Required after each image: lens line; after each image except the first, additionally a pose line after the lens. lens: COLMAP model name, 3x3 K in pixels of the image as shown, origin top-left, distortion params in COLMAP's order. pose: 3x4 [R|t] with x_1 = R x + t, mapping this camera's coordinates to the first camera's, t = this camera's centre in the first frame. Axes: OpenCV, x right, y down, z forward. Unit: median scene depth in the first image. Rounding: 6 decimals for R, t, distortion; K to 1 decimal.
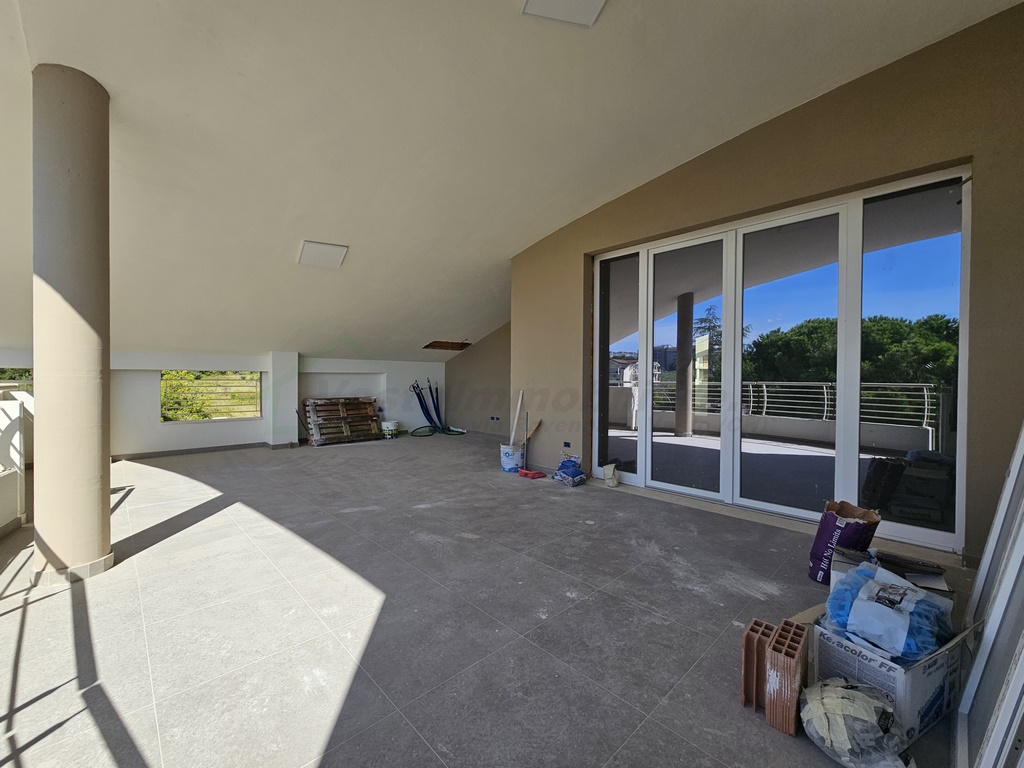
lens RADIAL K [[417.8, 0, 507.9], [0, 417.8, 381.7], [0, 0, 1]] dist [-0.000061, -0.000931]
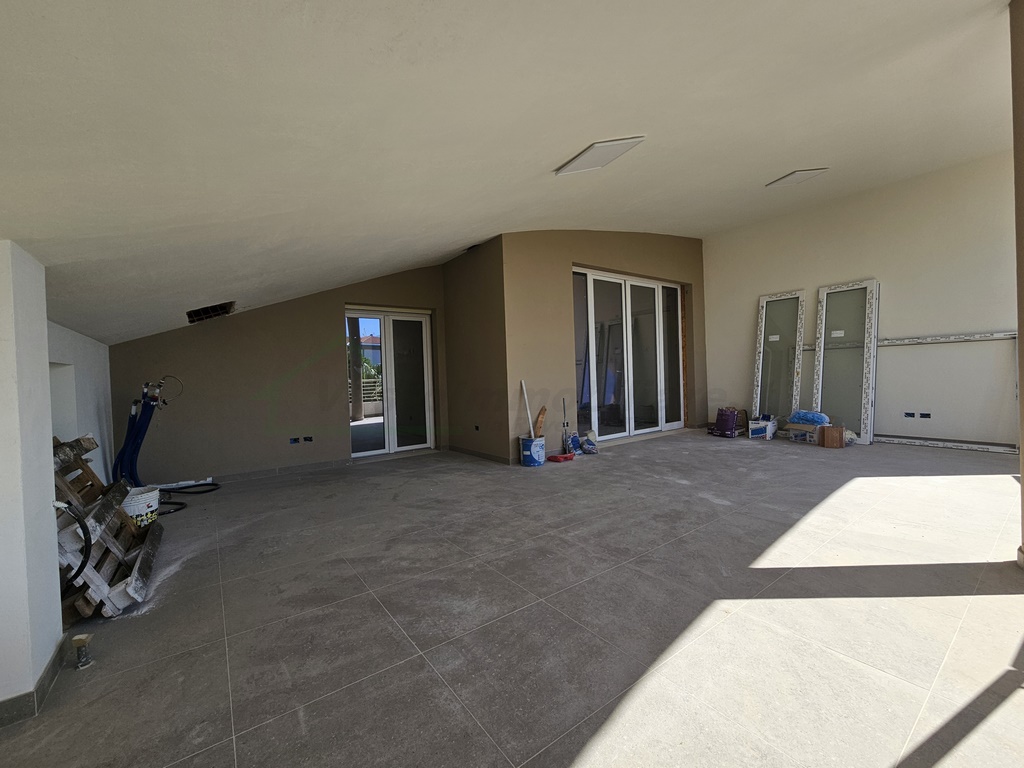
lens RADIAL K [[417.8, 0, 509.0], [0, 417.8, 383.7], [0, 0, 1]] dist [-0.000061, -0.000931]
pose [[0.134057, -0.029722, 0.990528, -1.293878], [0.045610, 0.998676, 0.023794, 0.006873], [-0.989924, 0.041988, 0.135235, 1.282234]]
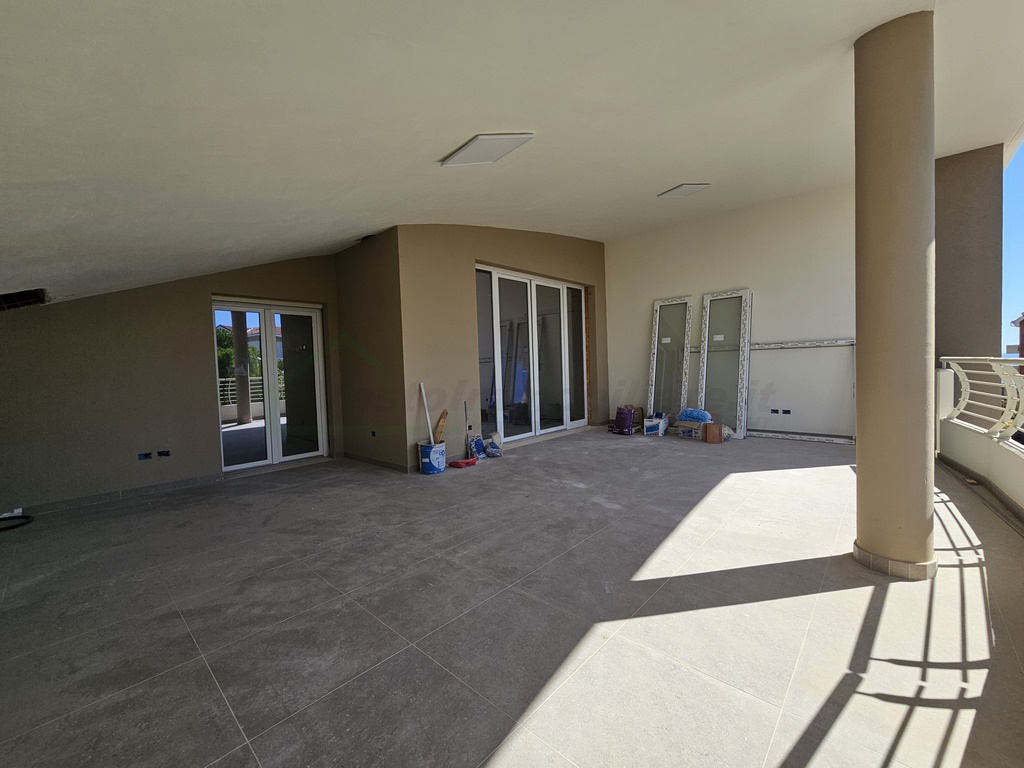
lens RADIAL K [[417.8, 0, 508.2], [0, 417.8, 384.2], [0, 0, 1]] dist [-0.000061, -0.000931]
pose [[-0.058031, -0.046329, 0.997239, -1.235385], [0.042664, 0.997895, 0.048842, -0.016619], [-0.997403, 0.045380, -0.055932, 1.229521]]
